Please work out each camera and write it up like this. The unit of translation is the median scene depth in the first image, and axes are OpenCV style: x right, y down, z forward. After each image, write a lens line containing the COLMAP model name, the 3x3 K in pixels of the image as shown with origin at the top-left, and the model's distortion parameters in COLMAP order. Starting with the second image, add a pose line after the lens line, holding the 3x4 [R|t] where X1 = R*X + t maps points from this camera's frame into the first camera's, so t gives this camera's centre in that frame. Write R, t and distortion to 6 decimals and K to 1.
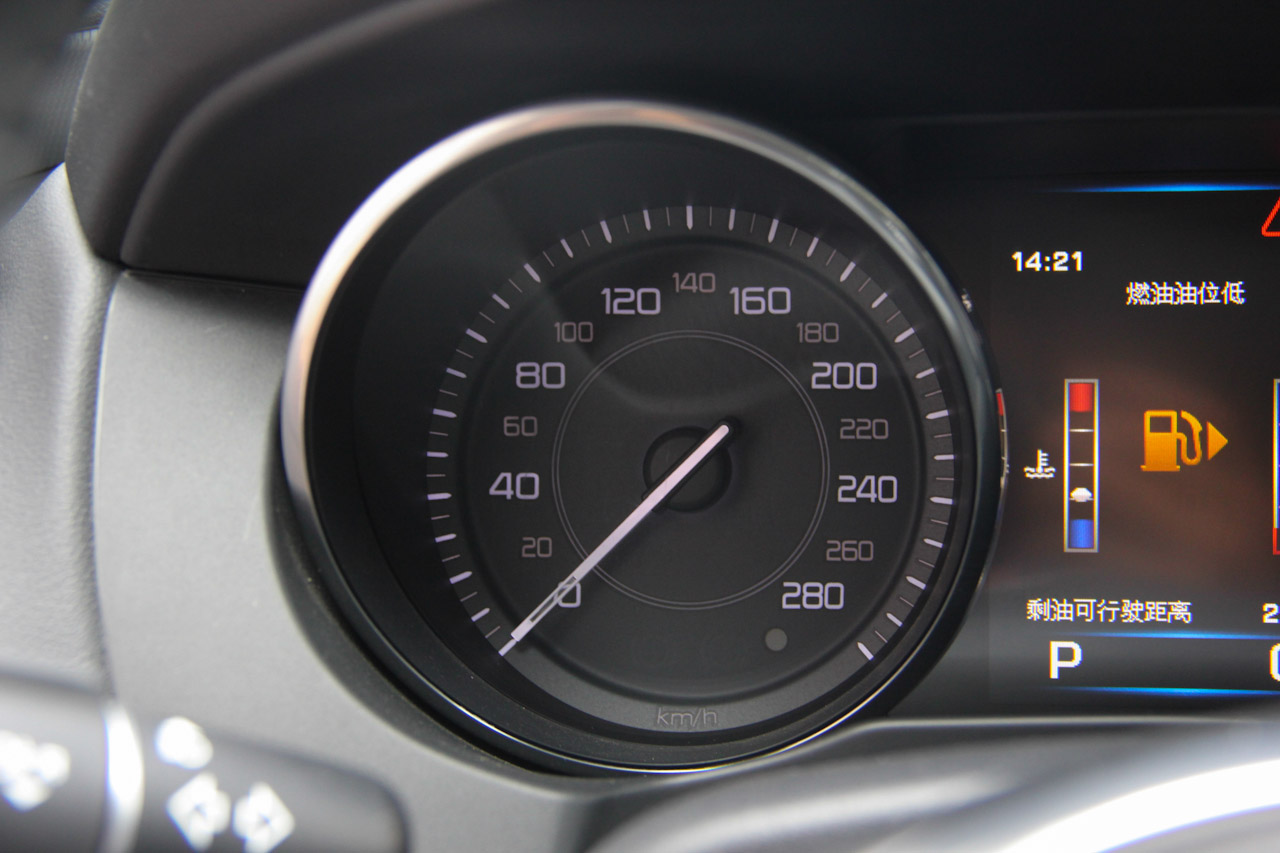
lens RADIAL K [[2458.1, 0, 640.0], [0, 2458.1, 426.5], [0, 0, 1]] dist [0.120748, 0.531997]
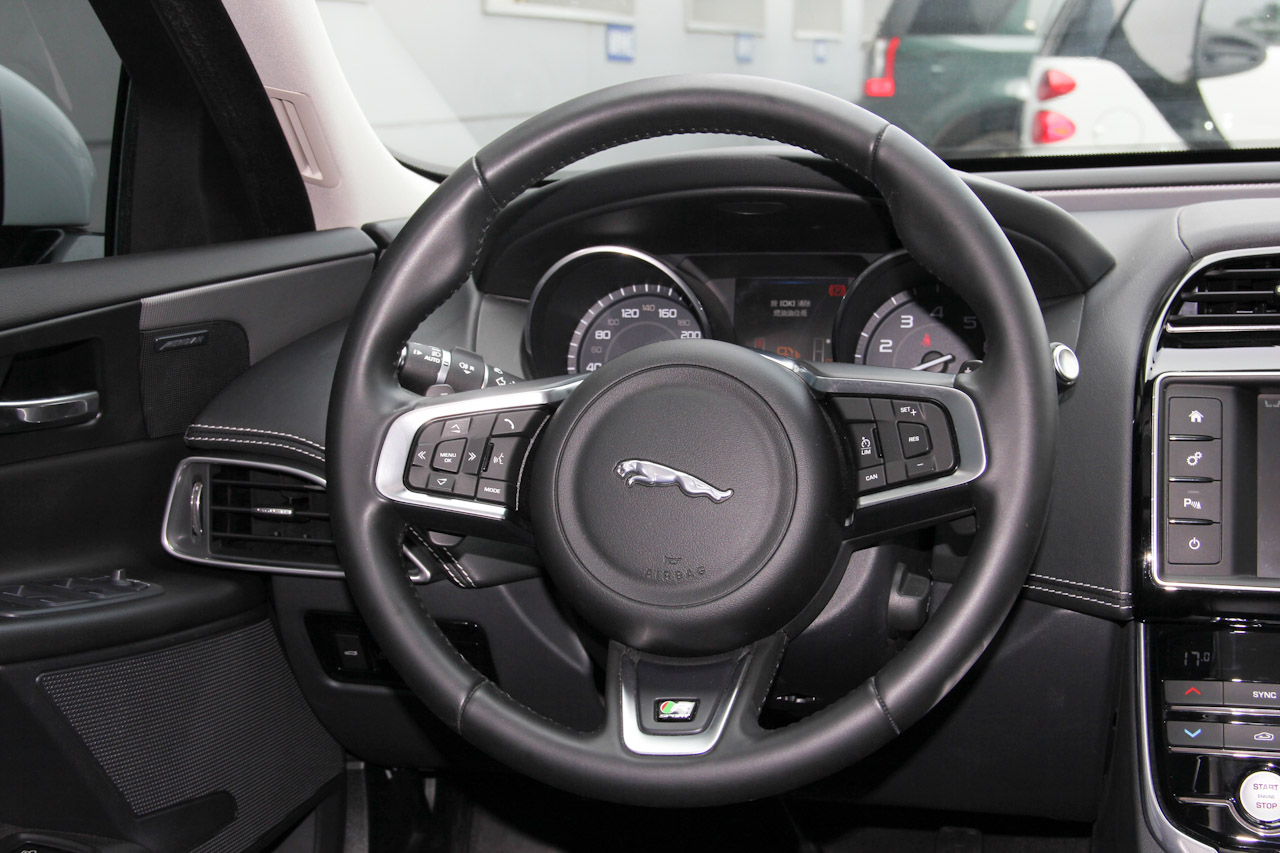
lens RADIAL K [[2002.5, 0, 640.0], [0, 2002.5, 426.5], [0, 0, 1]] dist [0.053921, 0.722340]
pose [[0.992816, 0.021497, -0.117703, 0.344126], [-0.032910, 0.994847, -0.095897, 0.374943], [0.115035, 0.099082, 0.988408, -1.741309]]
